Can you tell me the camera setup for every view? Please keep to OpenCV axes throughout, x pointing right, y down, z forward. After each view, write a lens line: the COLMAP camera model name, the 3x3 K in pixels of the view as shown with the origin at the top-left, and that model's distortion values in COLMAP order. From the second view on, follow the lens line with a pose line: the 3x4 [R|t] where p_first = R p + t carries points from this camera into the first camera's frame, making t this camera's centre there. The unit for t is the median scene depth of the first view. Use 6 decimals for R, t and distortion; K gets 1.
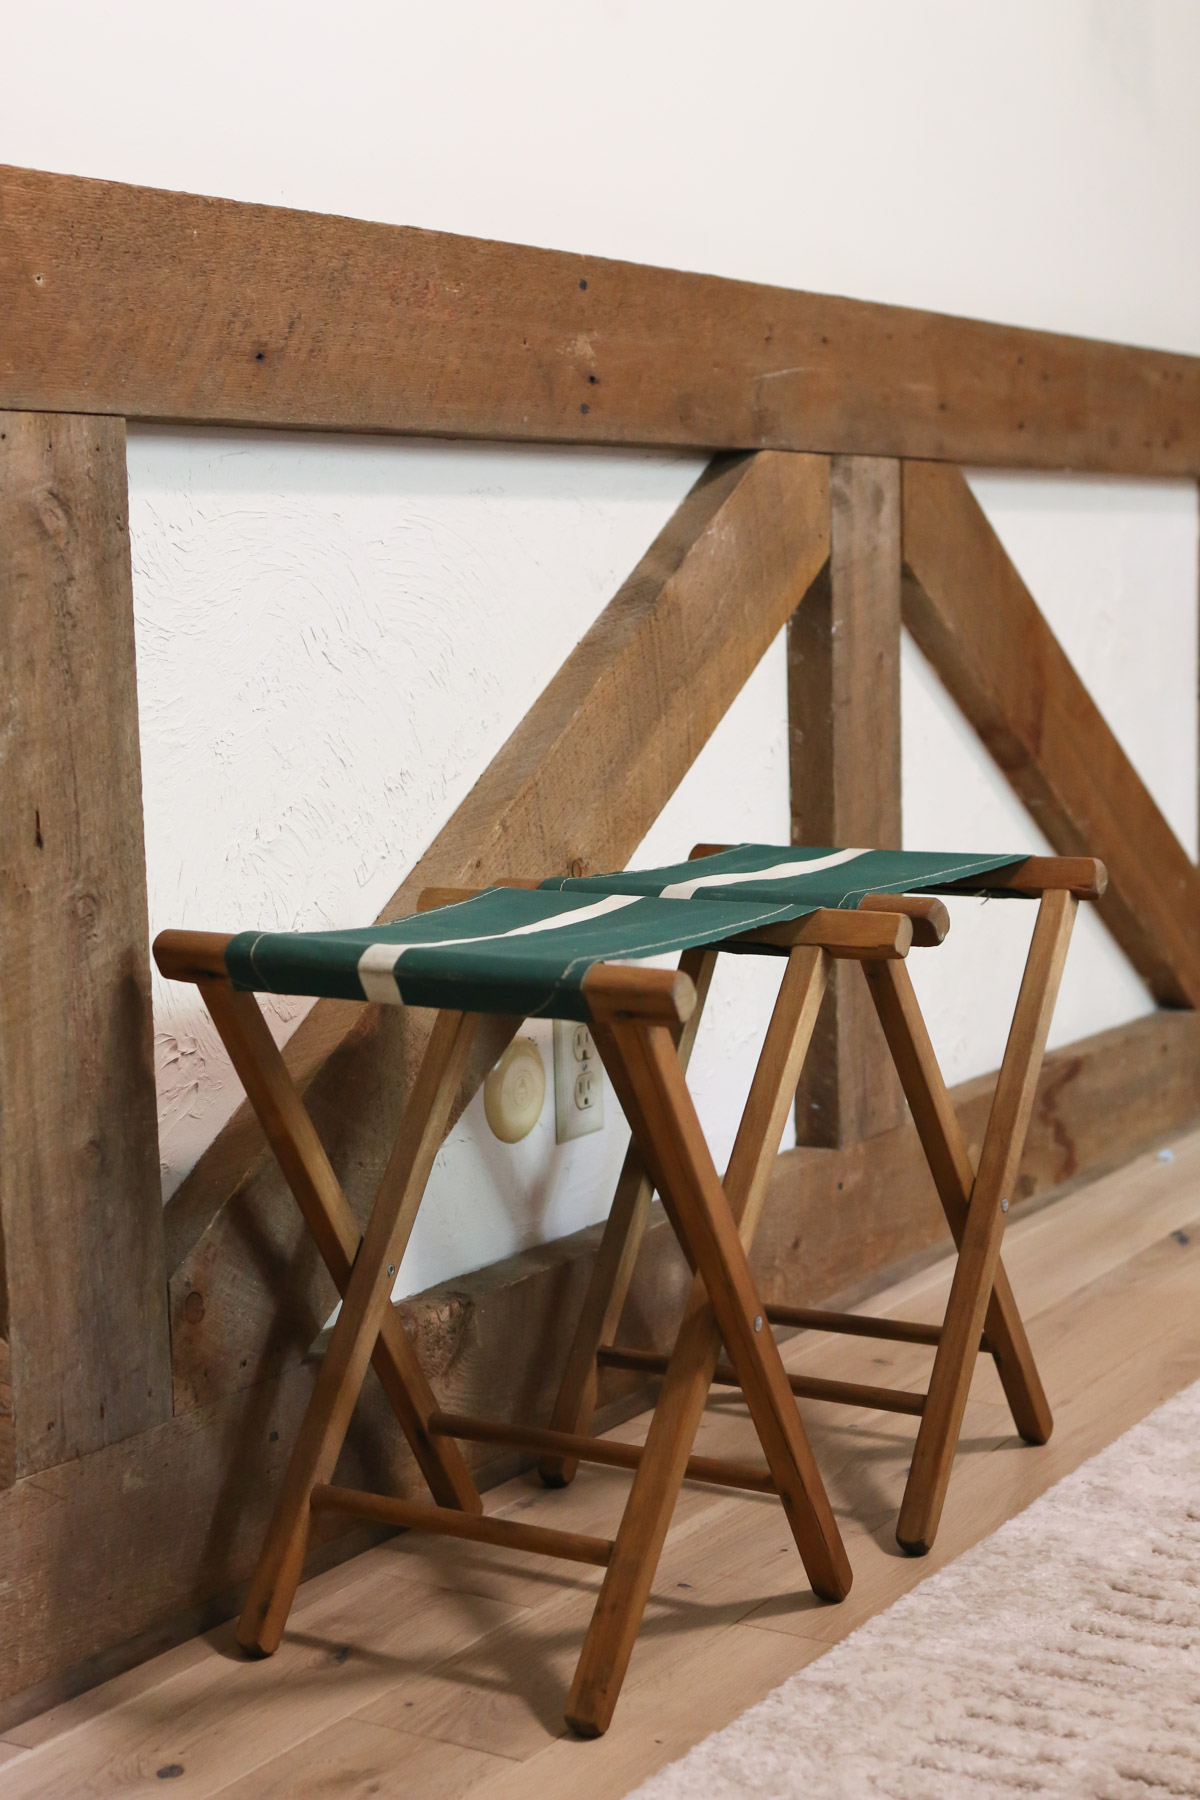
lens RADIAL K [[2852.3, 0, 604.7], [0, 2852.3, 896.5], [0, 0, 1]] dist [-0.051356, 0.000000]
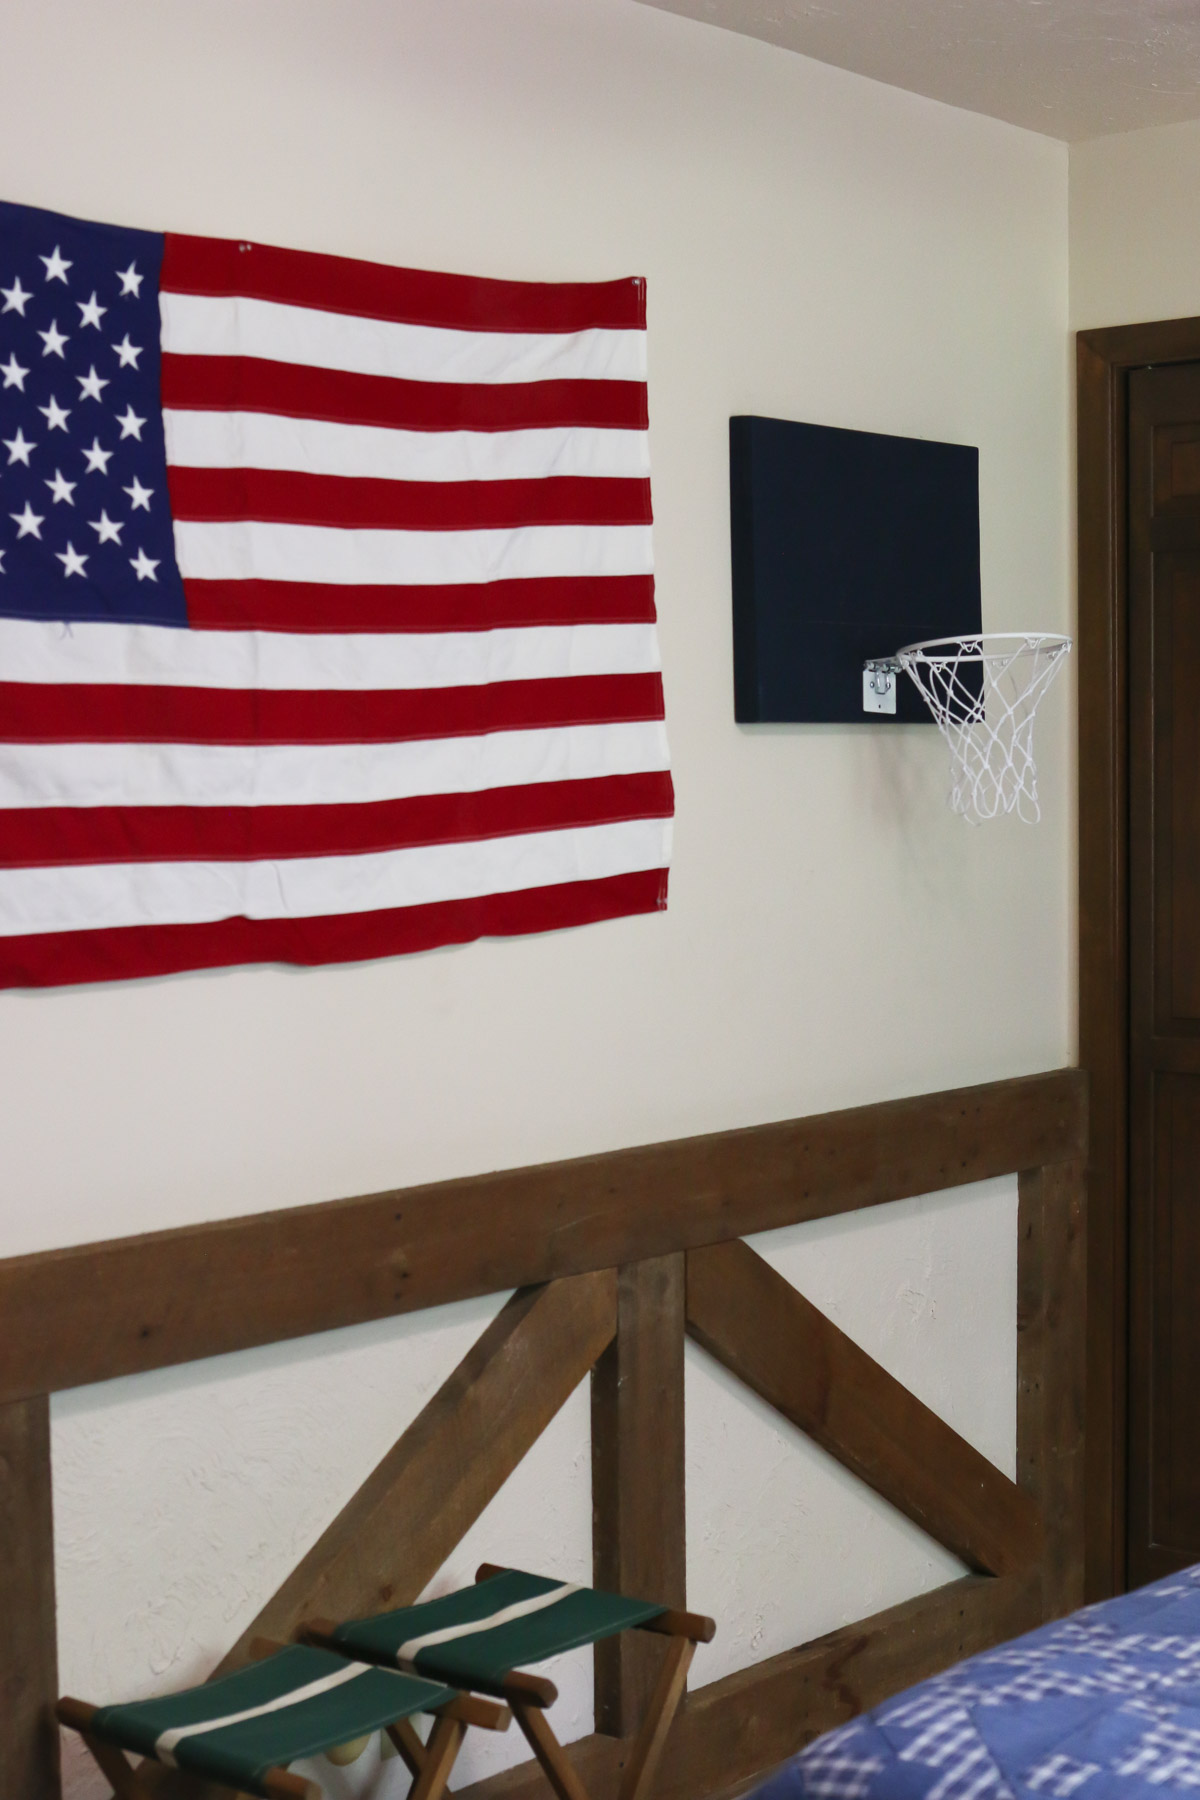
lens RADIAL K [[2852.3, 0, 594.2], [0, 2852.3, 901.8], [0, 0, 1]] dist [-0.051356, 0.000000]
pose [[0.990621, 0.023776, -0.134552, 0.275718], [-0.030811, 0.998252, -0.050442, -0.284531], [0.133118, 0.054115, 0.989622, -0.478253]]
